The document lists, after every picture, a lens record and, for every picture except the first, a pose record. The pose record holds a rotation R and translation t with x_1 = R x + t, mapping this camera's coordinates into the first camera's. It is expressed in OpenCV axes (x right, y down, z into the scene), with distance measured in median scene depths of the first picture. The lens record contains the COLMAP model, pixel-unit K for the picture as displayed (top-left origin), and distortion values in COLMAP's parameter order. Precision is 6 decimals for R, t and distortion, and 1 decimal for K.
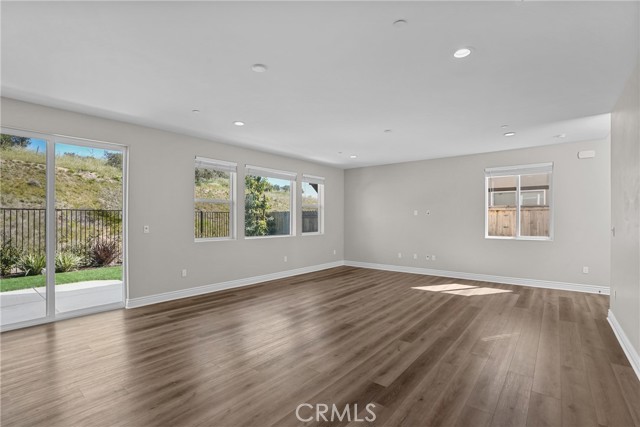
lens RADIAL K [[300.3, 0, 316.0], [0, 300.3, 217.4], [0, 0, 1]] dist [-0.061078, 0.022017]
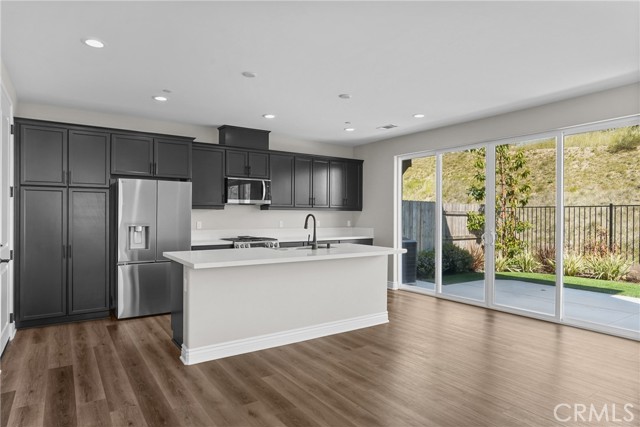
lens RADIAL K [[391.3, 0, 320.0], [0, 391.3, 213.5], [0, 0, 1]] dist [-0.004555, -0.000468]
pose [[-0.281113, -0.003468, -0.959668, 0.327900], [-0.004009, 0.999989, -0.002439, -0.001388], [0.959666, 0.003162, -0.281124, 0.355130]]
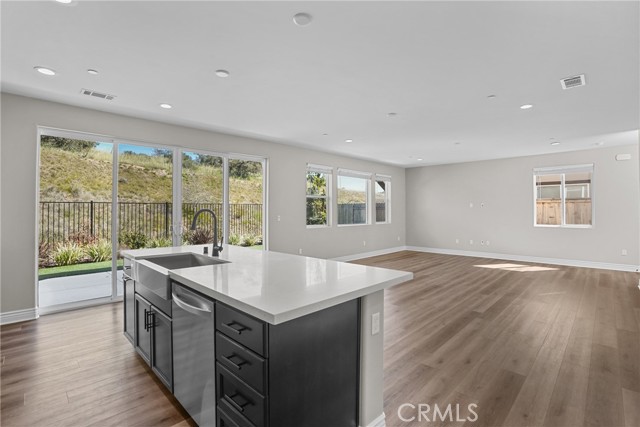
lens RADIAL K [[302.5, 0, 316.4], [0, 302.5, 205.9], [0, 0, 1]] dist [-0.060562, 0.021842]
pose [[0.995734, -0.003557, -0.092198, -0.192892], [0.002598, 0.999941, -0.010510, -0.001560], [0.092230, 0.010226, 0.995685, -0.268318]]
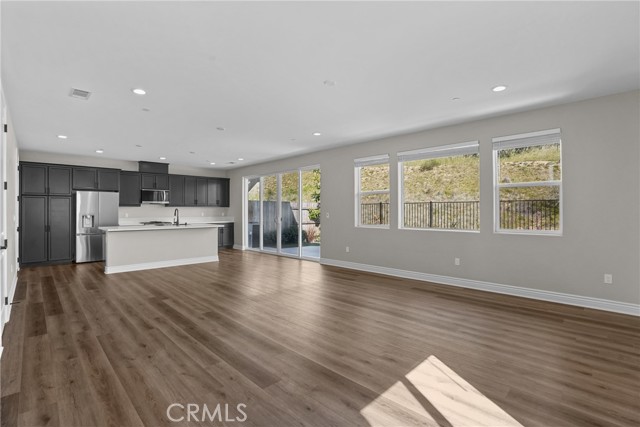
lens RADIAL K [[302.5, 0, 316.4], [0, 302.5, 205.9], [0, 0, 1]] dist [-0.060562, 0.021842]
pose [[-0.102919, -0.016224, -0.994557, 0.721689], [0.006662, 0.999833, -0.016999, 0.011689], [0.994667, -0.008376, -0.102794, 0.785326]]
